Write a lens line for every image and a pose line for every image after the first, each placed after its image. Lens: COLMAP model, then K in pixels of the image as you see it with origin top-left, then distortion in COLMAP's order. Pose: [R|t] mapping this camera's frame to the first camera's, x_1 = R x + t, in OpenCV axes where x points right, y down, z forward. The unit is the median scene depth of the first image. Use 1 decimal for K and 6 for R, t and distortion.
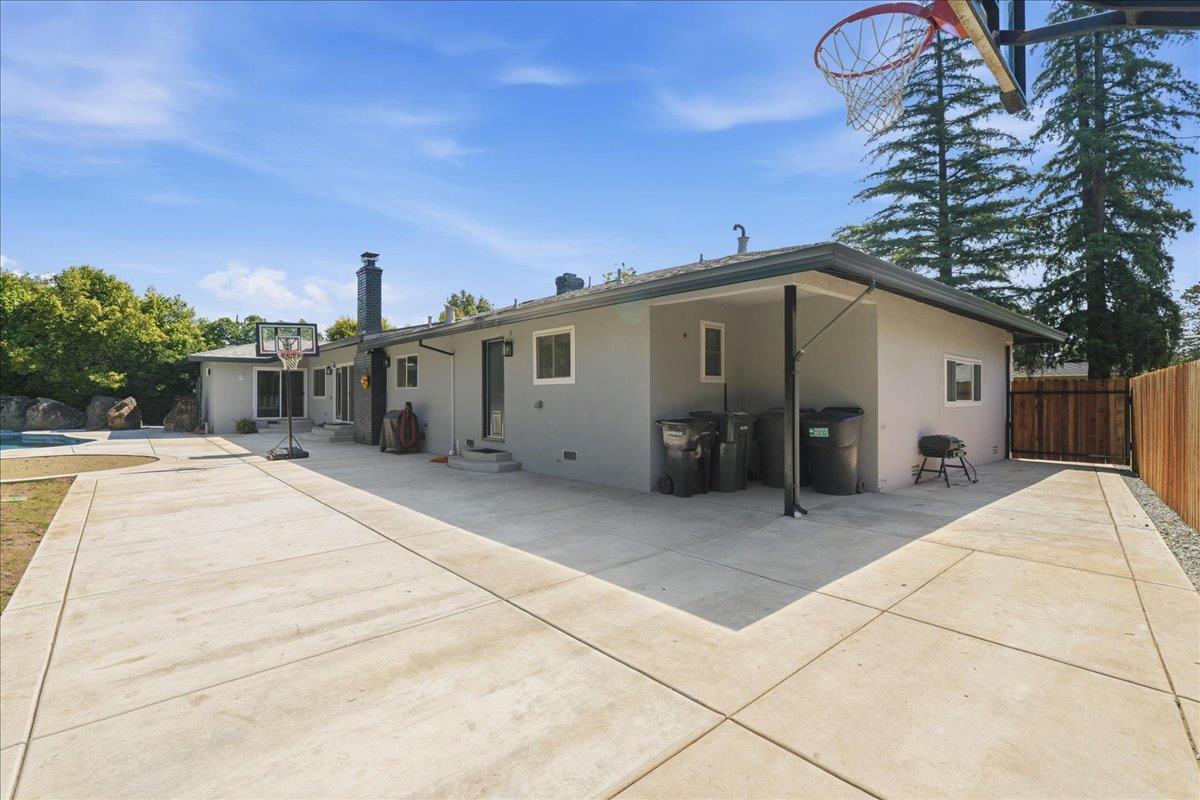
lens RADIAL K [[541.9, 0, 594.8], [0, 541.9, 393.2], [0, 0, 1]] dist [-0.001443, 0.000746]
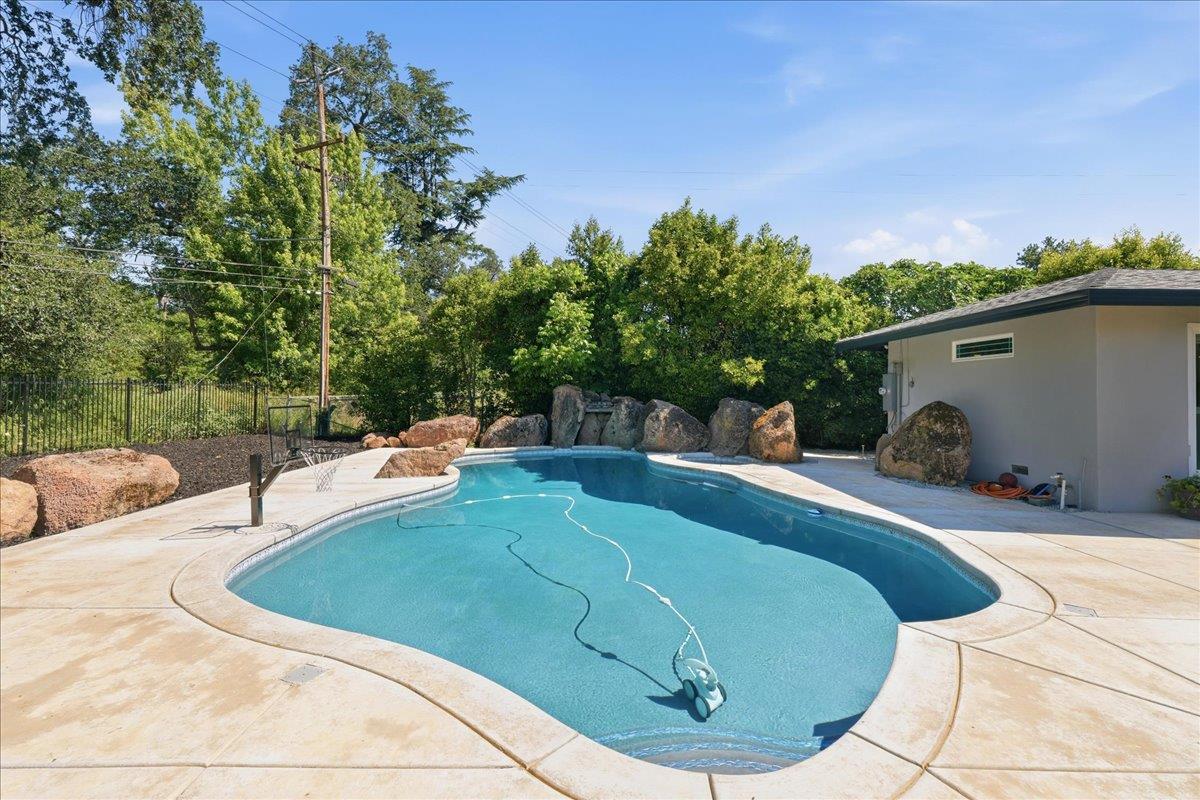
lens RADIAL K [[541.9, 0, 606.8], [0, 541.9, 398.5], [0, 0, 1]] dist [-0.001443, 0.000746]
pose [[0.772809, 0.017436, -0.634400, -0.669888], [-0.011074, 0.999841, 0.013990, -0.001670], [0.634543, -0.003786, 0.772879, 0.471910]]
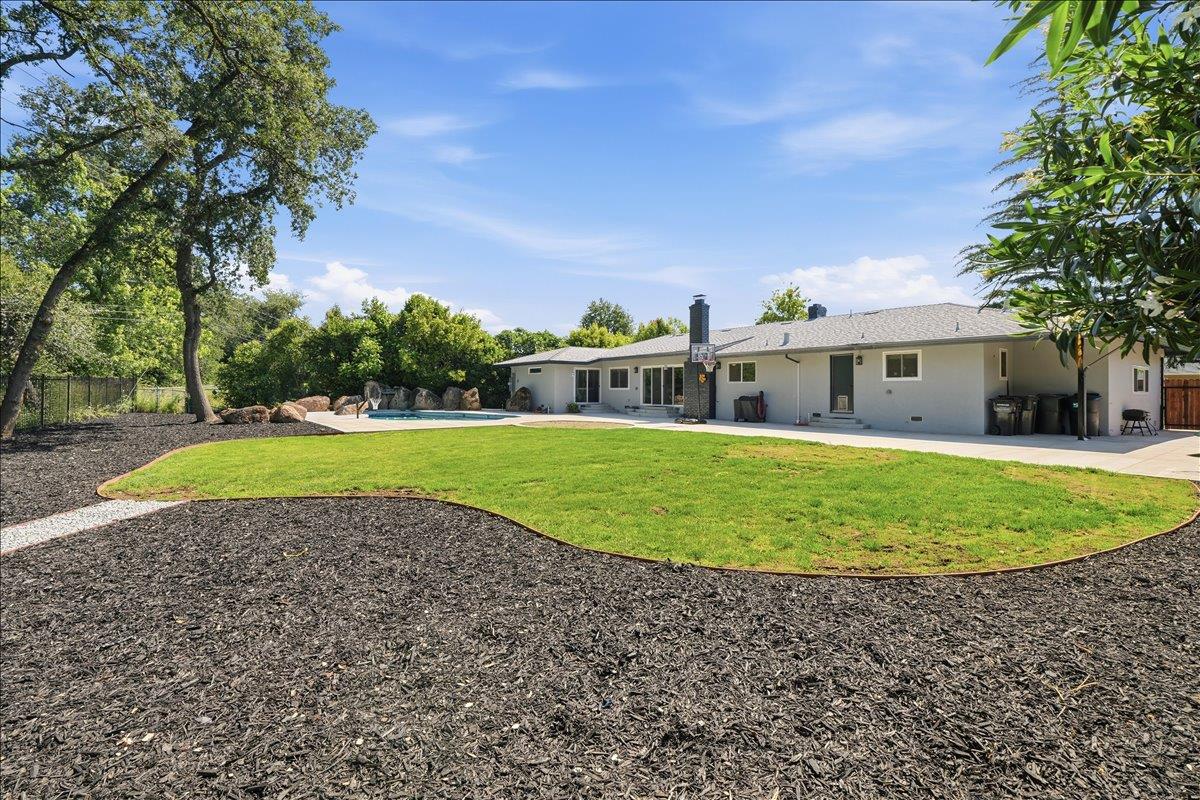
lens RADIAL K [[541.9, 0, 594.1], [0, 541.9, 382.2], [0, 0, 1]] dist [-0.001443, 0.000746]
pose [[0.995193, 0.004913, -0.097815, -0.415467], [-0.006005, 0.999923, -0.010880, 0.006609], [0.097754, 0.011415, 0.995145, -0.415400]]
